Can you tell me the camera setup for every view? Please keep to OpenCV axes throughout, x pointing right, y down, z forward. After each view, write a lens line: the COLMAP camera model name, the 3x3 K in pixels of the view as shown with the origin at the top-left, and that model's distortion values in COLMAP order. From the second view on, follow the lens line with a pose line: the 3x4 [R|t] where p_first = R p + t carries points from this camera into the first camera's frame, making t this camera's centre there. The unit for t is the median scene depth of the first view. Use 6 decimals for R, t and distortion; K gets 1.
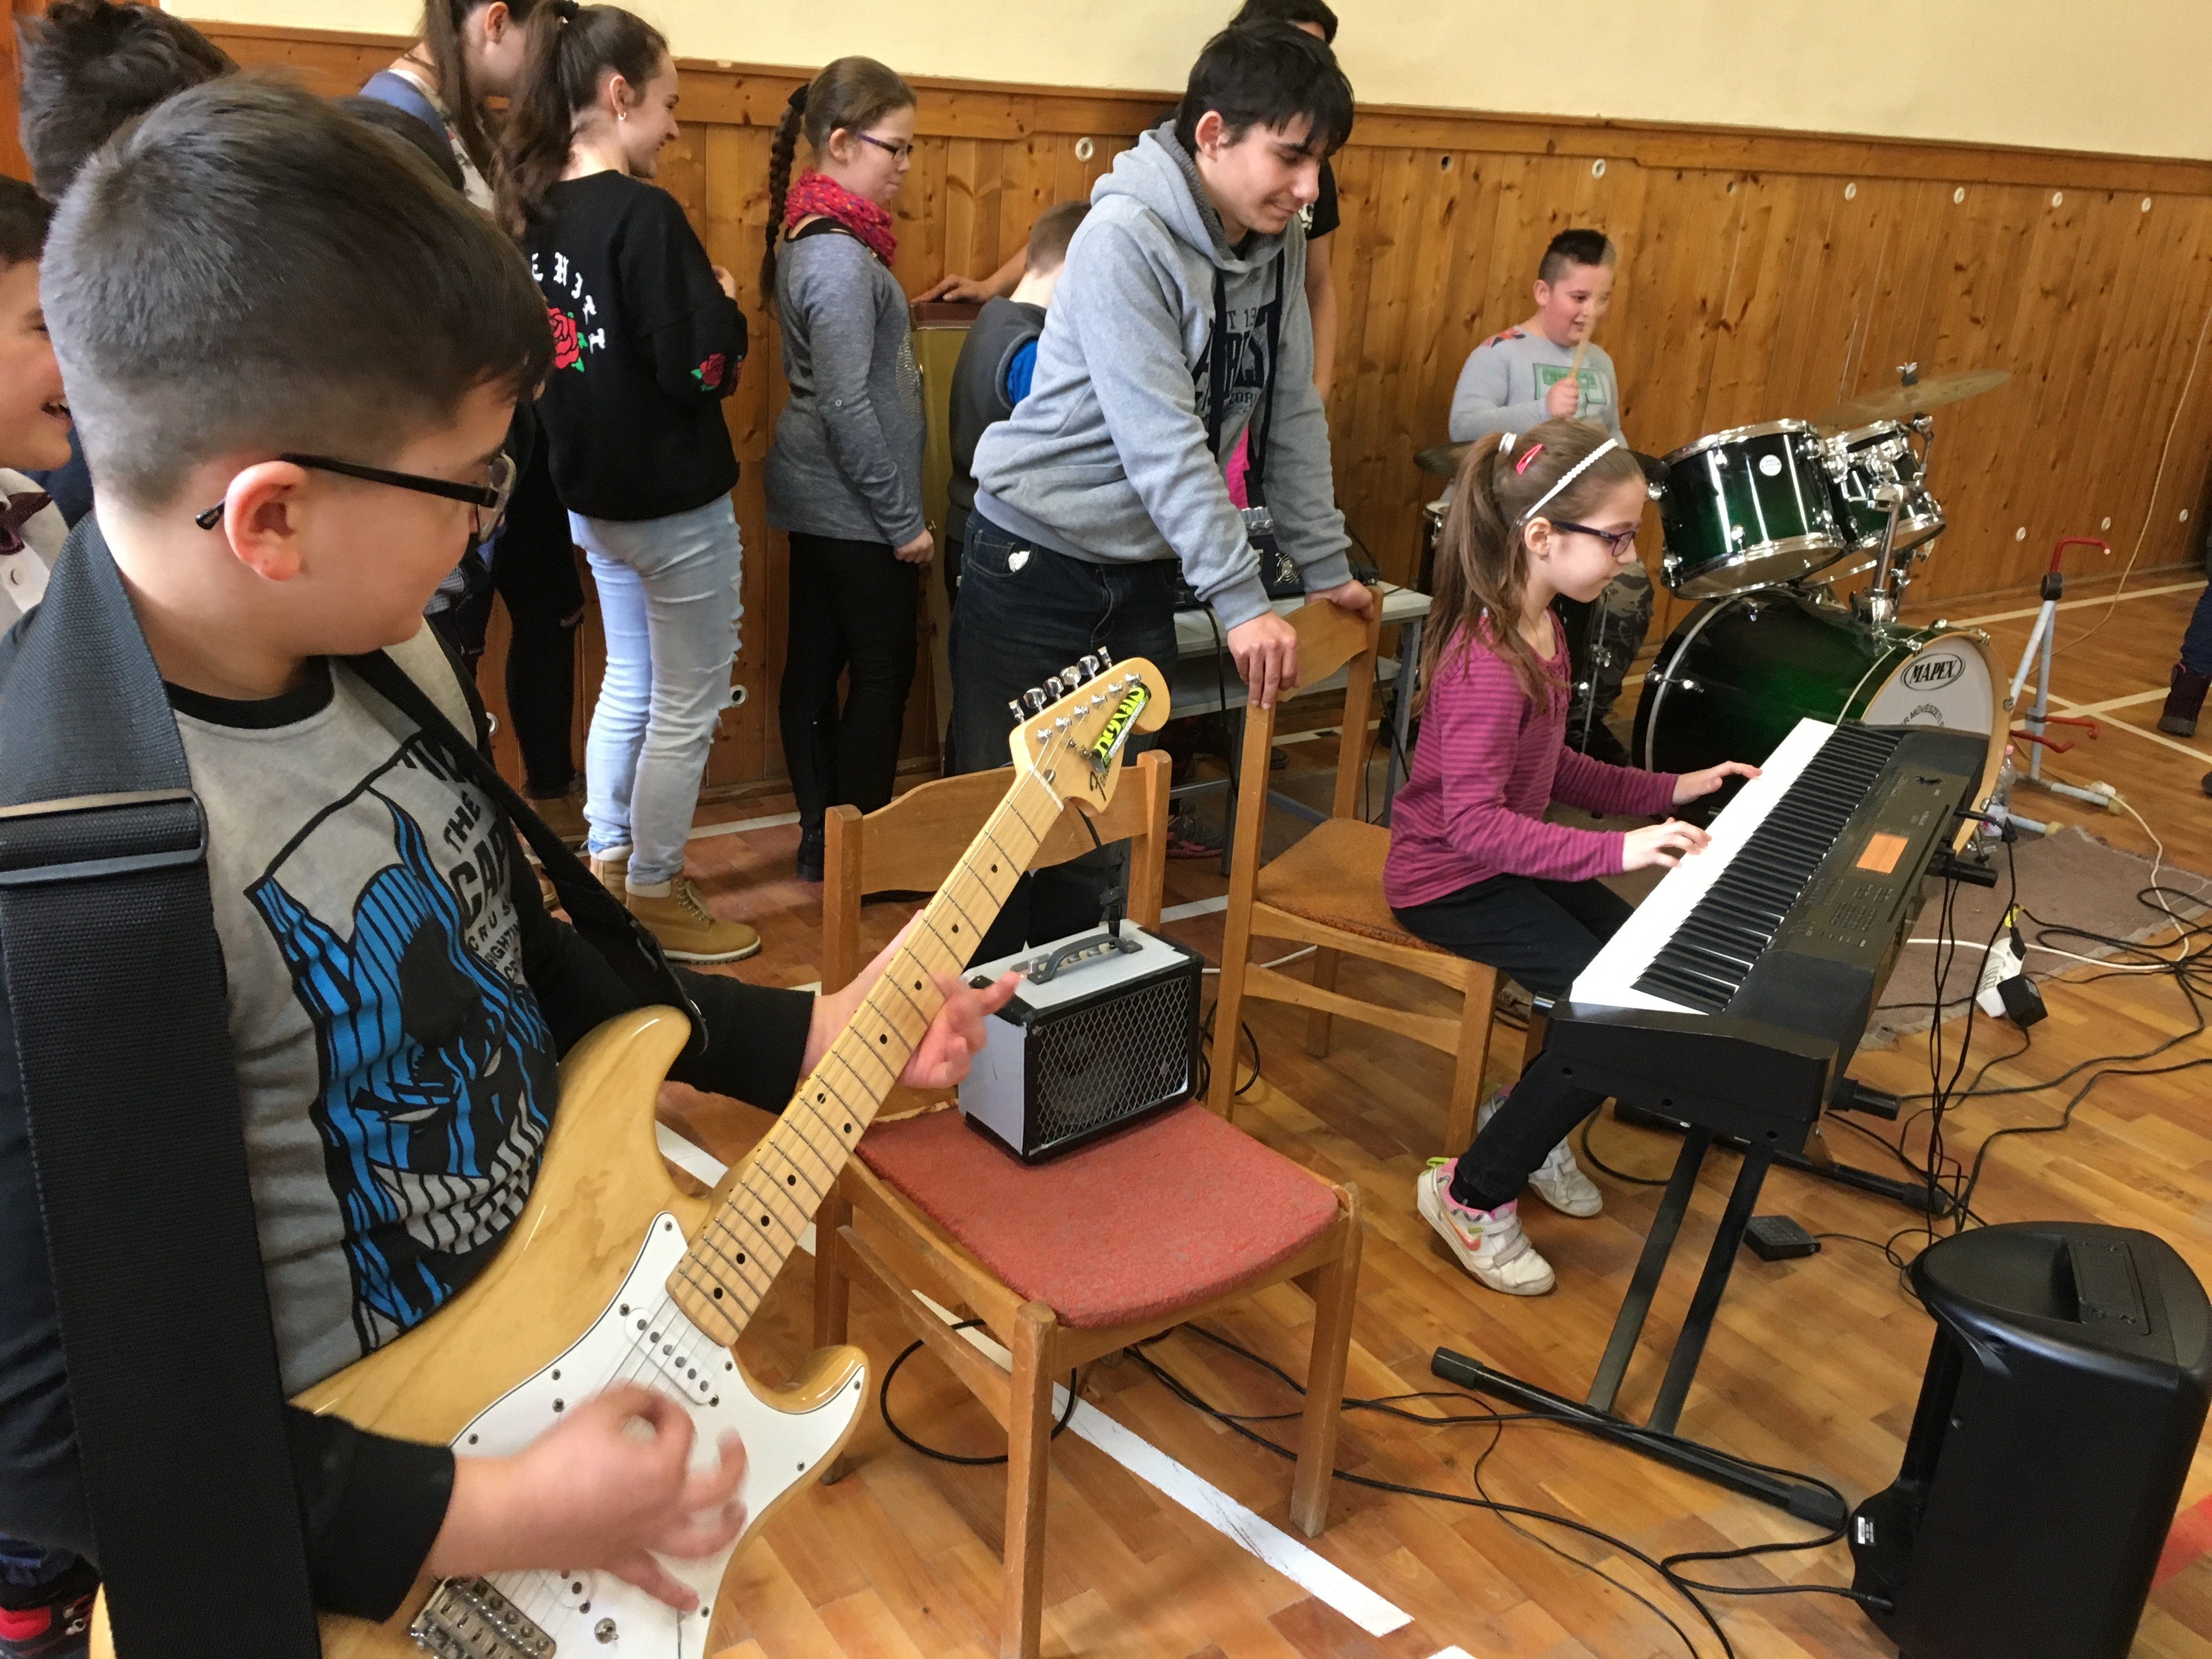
lens RADIAL K [[1888.2, 0, 1106.0], [0, 1888.2, 829.5], [0, 0, 1]] dist [0.085129, -0.125760]
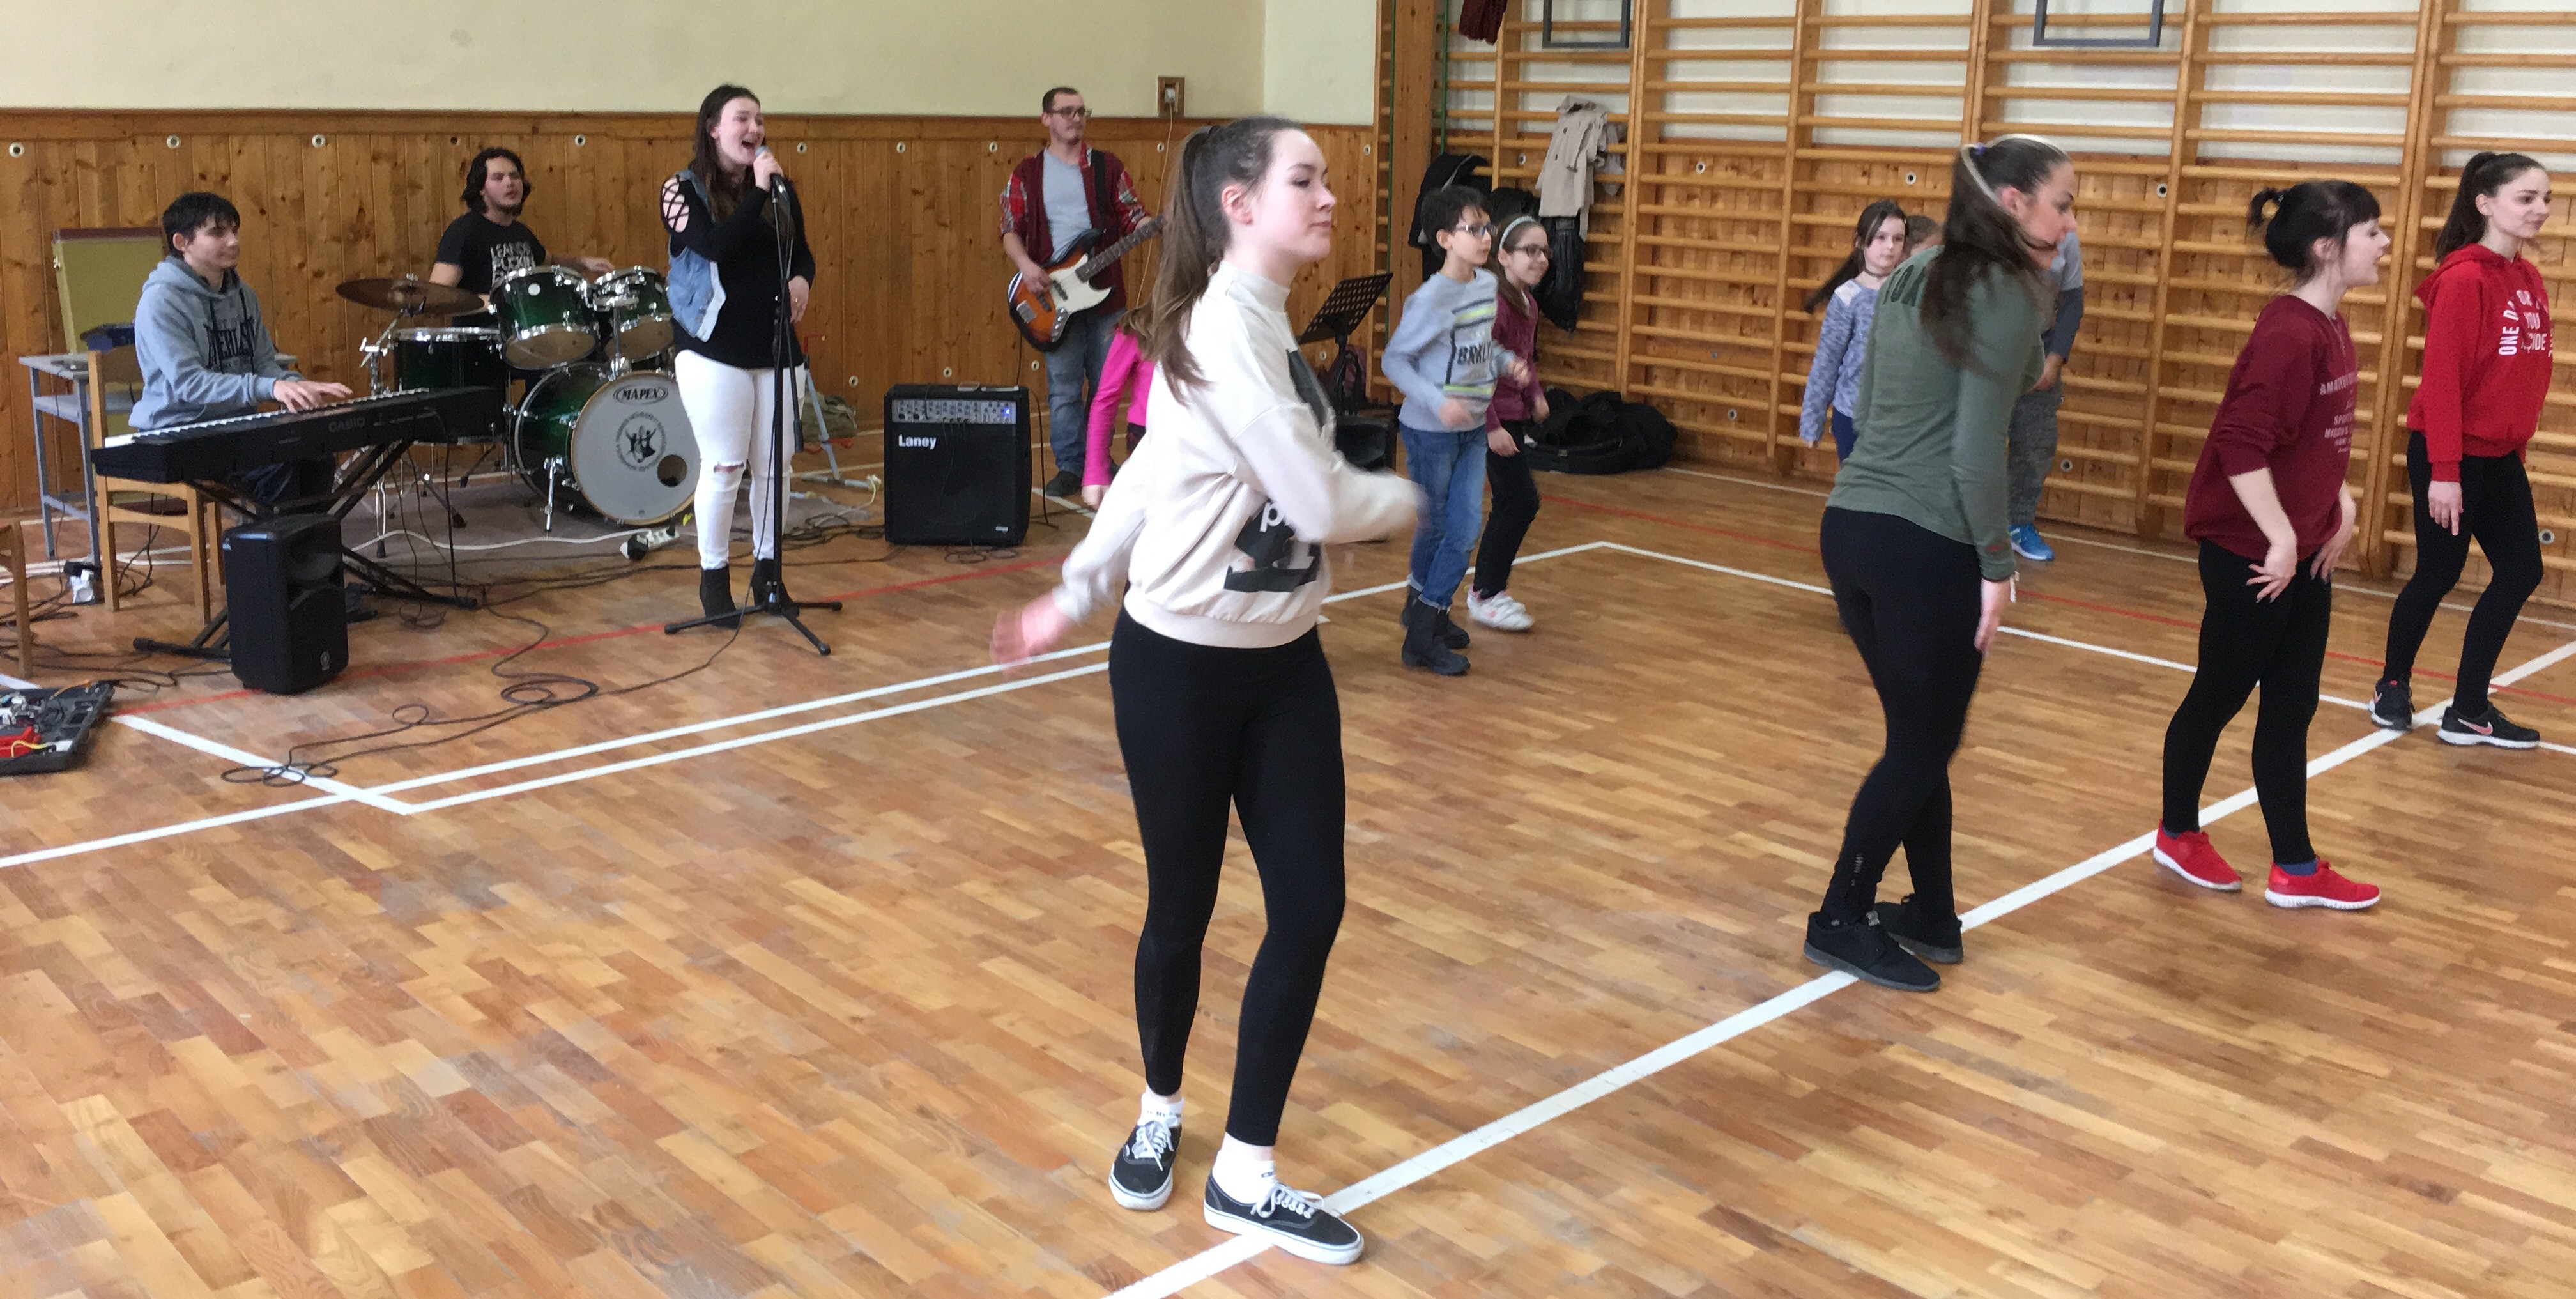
lens RADIAL K [[2206.3, 0, 1278.9], [0, 2206.3, 489.9], [0, 0, 1]] dist [0.097460, -0.127294]
pose [[0.987622, -0.069012, 0.140852, 0.612670], [0.092875, 0.980955, -0.170589, 0.362858], [-0.126397, 0.181559, 0.975223, -0.974181]]
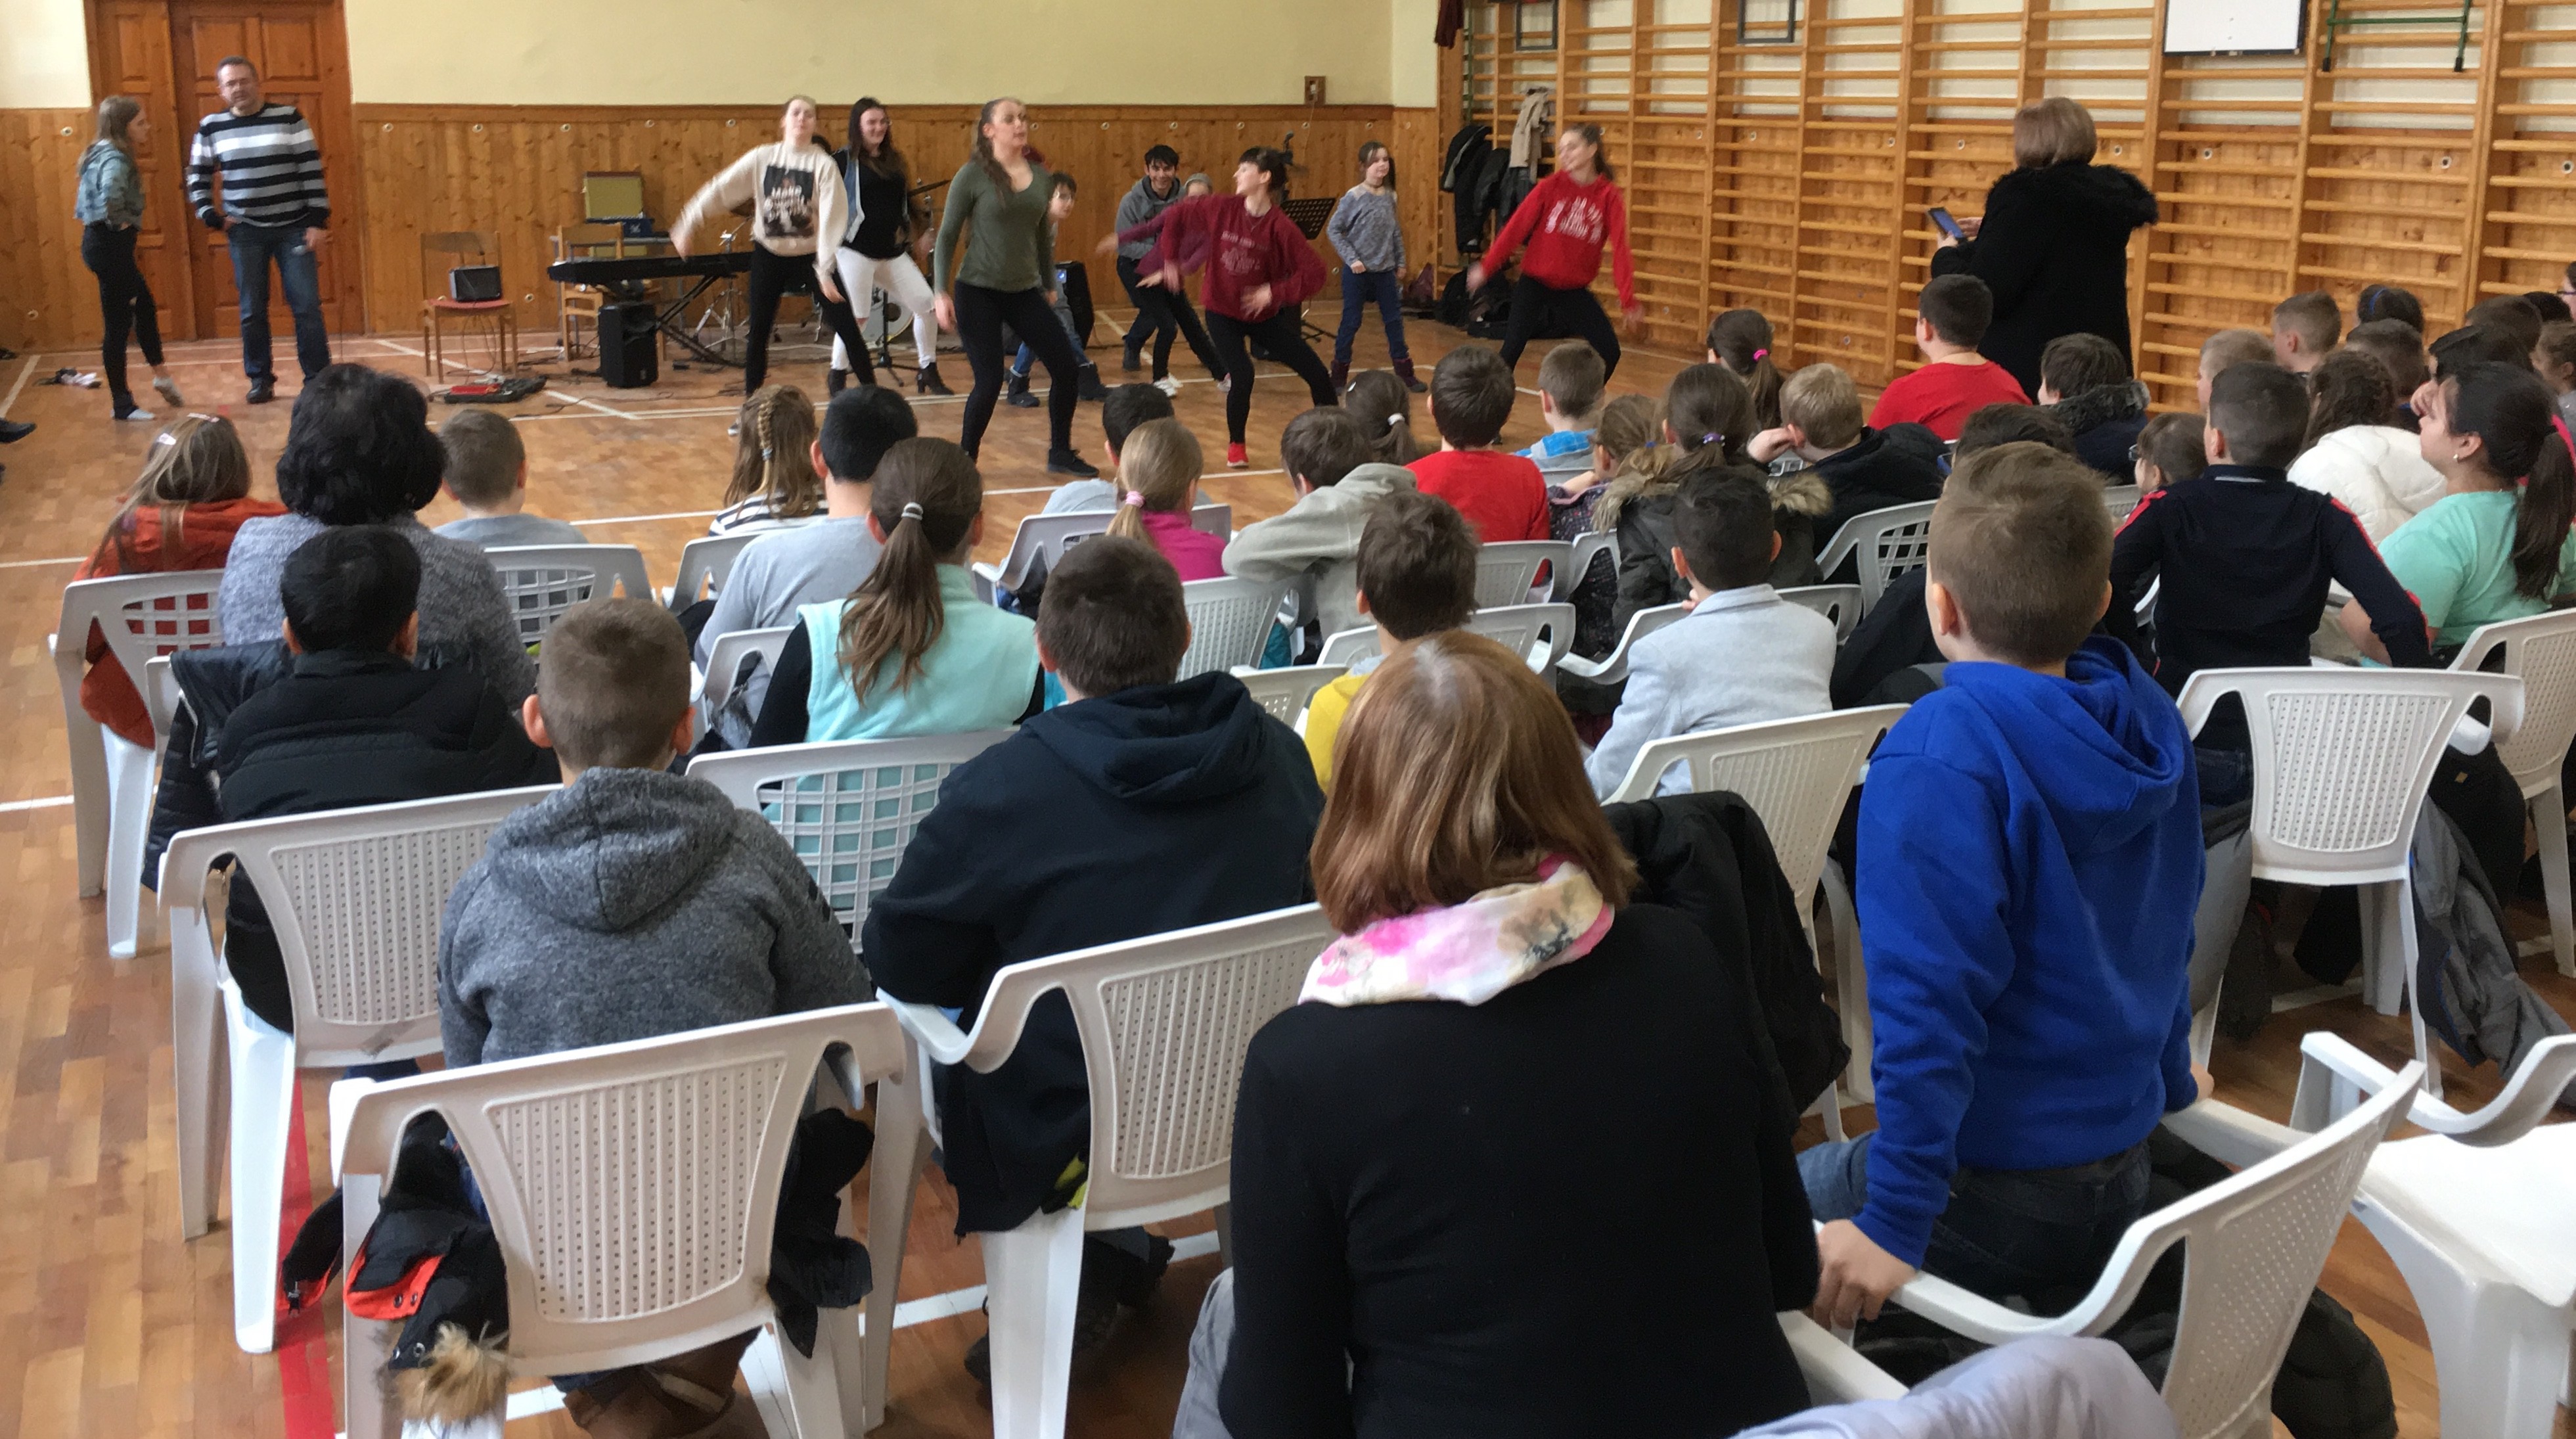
lens RADIAL K [[2225.1, 0, 1299.9], [0, 2225.1, 505.5], [0, 0, 1]] dist [0.004124, 0.007324]
pose [[0.987653, -0.030808, -0.153597, 1.408331], [0.001405, 0.982174, -0.187970, 0.837435], [0.156650, 0.185433, 0.970090, -1.997939]]
